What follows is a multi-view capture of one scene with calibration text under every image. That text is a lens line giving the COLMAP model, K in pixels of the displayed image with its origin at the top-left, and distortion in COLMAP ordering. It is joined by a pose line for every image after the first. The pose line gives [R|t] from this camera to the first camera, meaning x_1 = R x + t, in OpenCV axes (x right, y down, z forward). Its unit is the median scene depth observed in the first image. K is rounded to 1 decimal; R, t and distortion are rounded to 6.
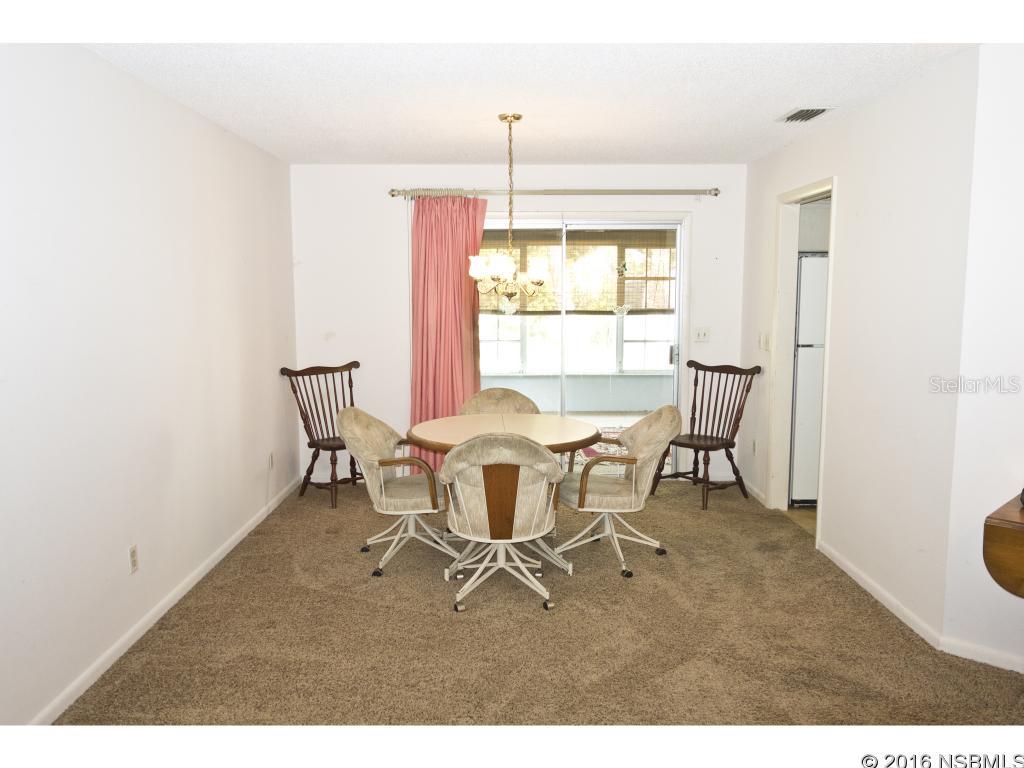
lens RADIAL K [[804.1, 0, 512.0], [0, 804.1, 384.0], [0, 0, 1]] dist [0.012640, -0.002133]
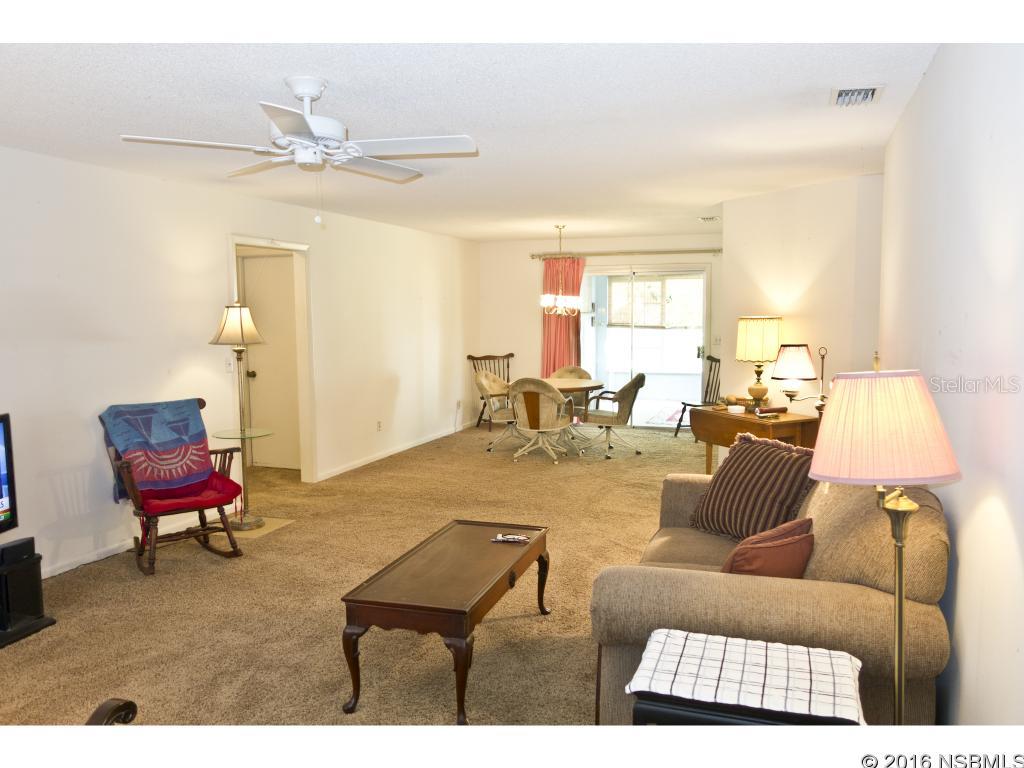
lens RADIAL K [[804.1, 0, 512.0], [0, 804.1, 384.0], [0, 0, 1]] dist [0.012640, -0.002133]
pose [[0.938783, 0.027535, -0.343406, 0.415679], [-0.036472, 0.999143, -0.019592, 0.074147], [0.342572, 0.030918, 0.938983, -0.642975]]
